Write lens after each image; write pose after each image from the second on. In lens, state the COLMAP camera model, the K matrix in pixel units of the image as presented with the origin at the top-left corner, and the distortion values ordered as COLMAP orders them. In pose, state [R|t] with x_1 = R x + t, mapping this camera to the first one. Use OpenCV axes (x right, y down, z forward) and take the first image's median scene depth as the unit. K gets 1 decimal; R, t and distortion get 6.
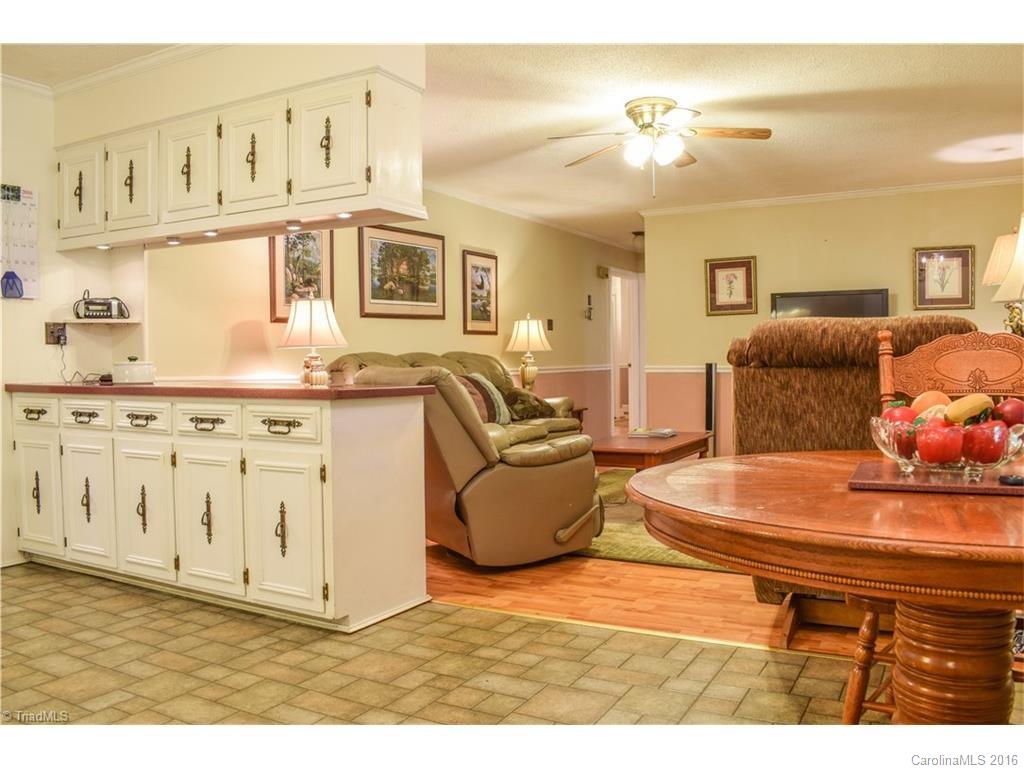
lens RADIAL K [[817.3, 0, 512.0], [0, 817.3, 384.0], [0, 0, 1]] dist [-0.101031, 0.016821]
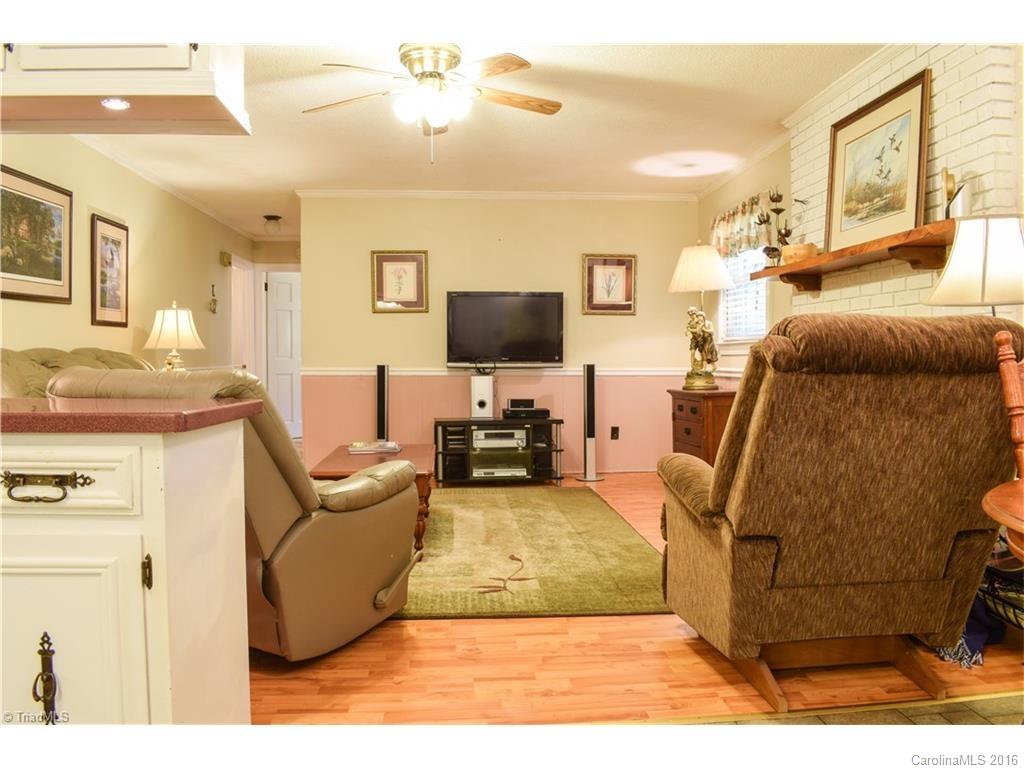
lens RADIAL K [[800.3, 0, 512.0], [0, 800.3, 384.0], [0, 0, 1]] dist [-0.112938, 0.036840]
pose [[0.835093, -0.005716, 0.550080, -0.201454], [0.006207, 0.999980, 0.000968, -0.007124], [-0.550074, 0.002606, 0.835112, 0.288517]]
